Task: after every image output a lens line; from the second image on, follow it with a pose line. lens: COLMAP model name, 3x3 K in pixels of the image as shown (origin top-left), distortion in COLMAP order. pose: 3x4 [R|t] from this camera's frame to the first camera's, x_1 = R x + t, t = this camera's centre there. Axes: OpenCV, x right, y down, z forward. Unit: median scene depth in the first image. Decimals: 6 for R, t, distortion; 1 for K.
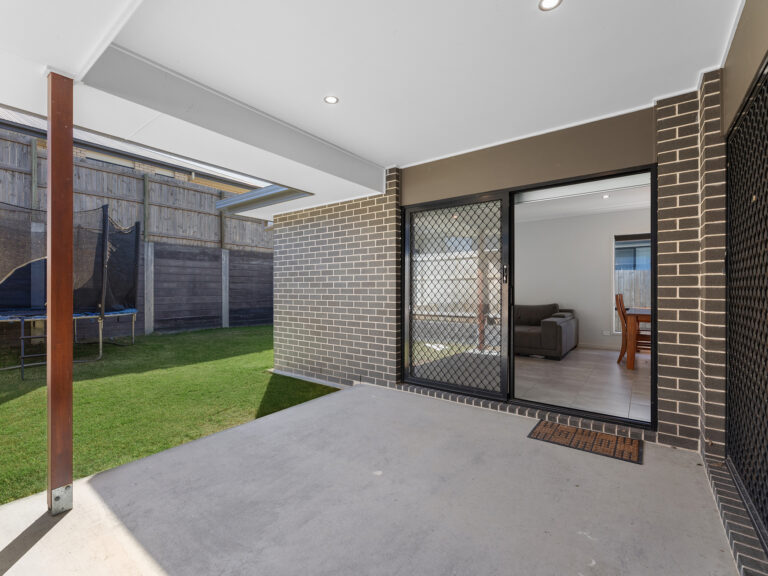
lens RADIAL K [[351.5, 0, 383.4], [0, 351.5, 285.8], [0, 0, 1]] dist [-0.013746, 0.001359]
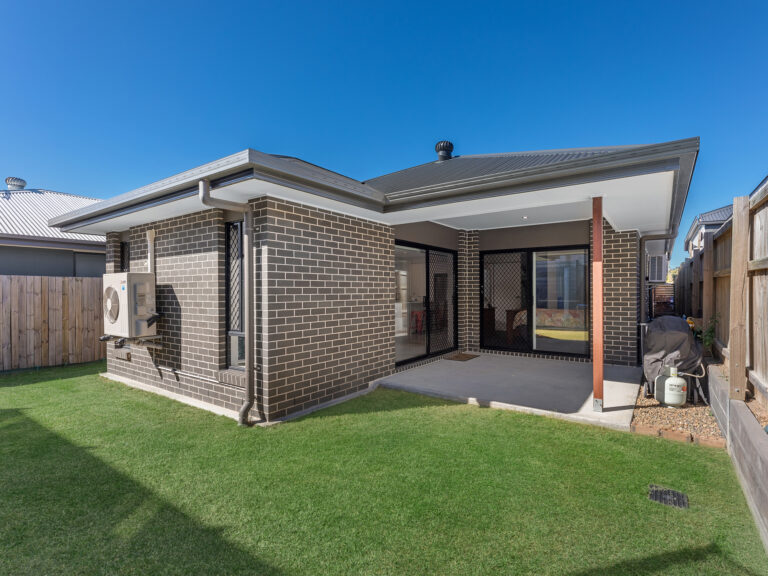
lens RADIAL K [[370.6, 0, 383.4], [0, 370.6, 292.3], [0, 0, 1]] dist [0.000848, -0.001394]
pose [[-0.001232, 0.005456, 0.999984, -1.559402], [0.008301, 0.999951, -0.005446, -0.011828], [-0.999965, 0.008294, -0.001277, 1.174879]]
